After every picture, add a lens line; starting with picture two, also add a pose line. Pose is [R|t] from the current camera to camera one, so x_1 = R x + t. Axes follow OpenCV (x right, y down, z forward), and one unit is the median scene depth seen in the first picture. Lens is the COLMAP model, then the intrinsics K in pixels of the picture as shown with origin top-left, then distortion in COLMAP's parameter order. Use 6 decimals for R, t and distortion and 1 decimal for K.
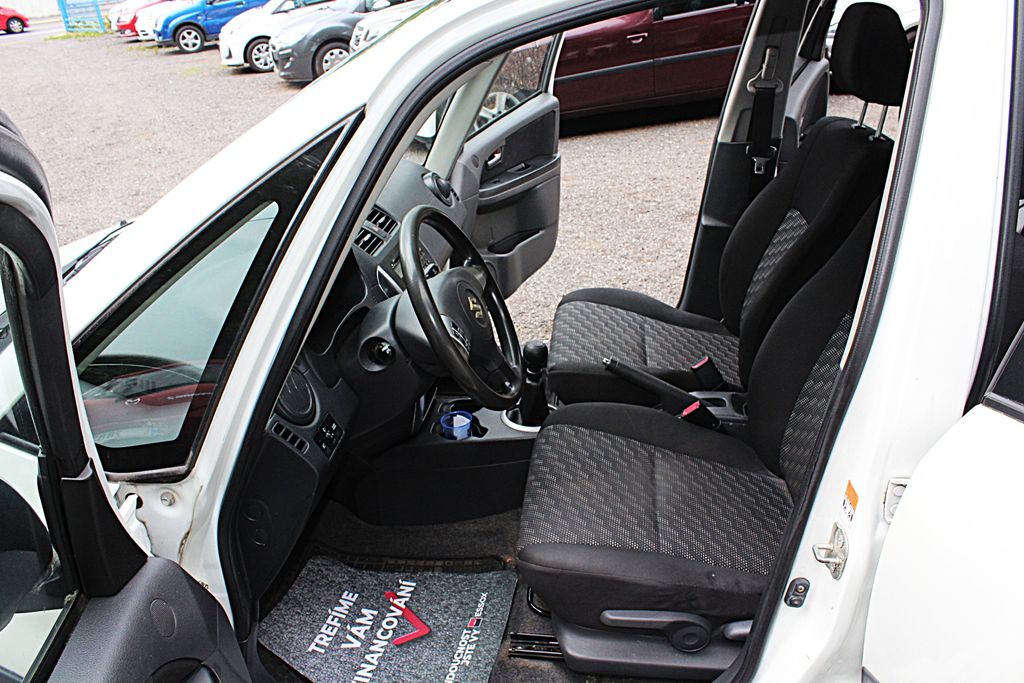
lens RADIAL K [[851.5, 0, 512.0], [0, 851.5, 341.5], [0, 0, 1]] dist [-0.176501, 0.163187]
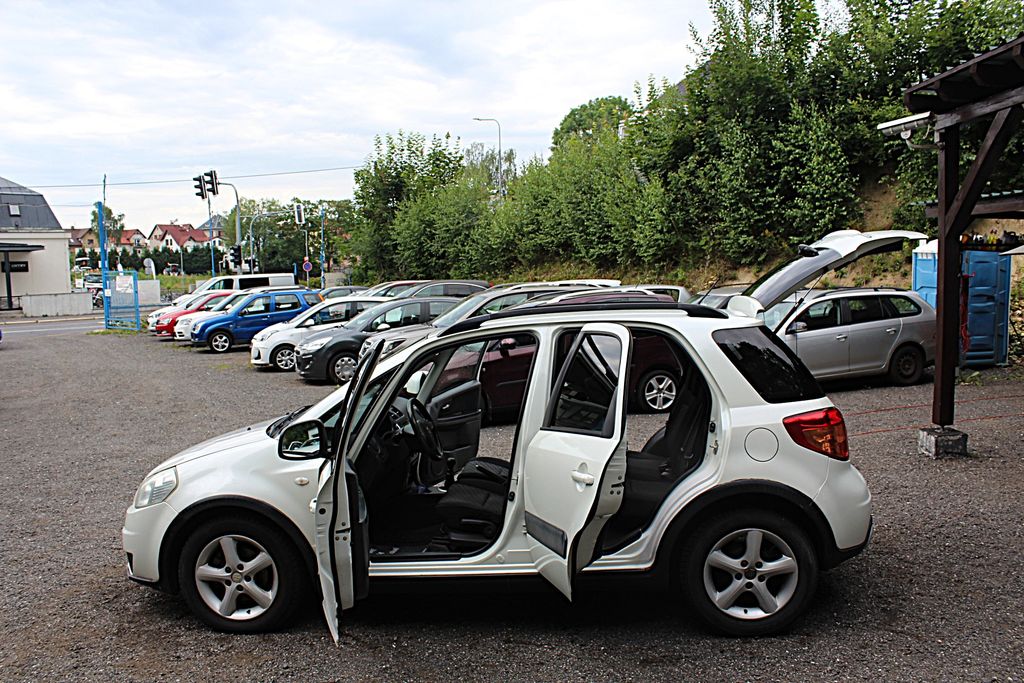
lens RADIAL K [[851.5, 0, 512.0], [0, 851.5, 341.5], [0, 0, 1]] dist [-0.176501, 0.163187]
pose [[0.998778, 0.046154, 0.017692, 0.020424], [-0.036601, 0.931133, -0.362838, 0.081843], [-0.033220, 0.361747, 0.931684, -0.215106]]
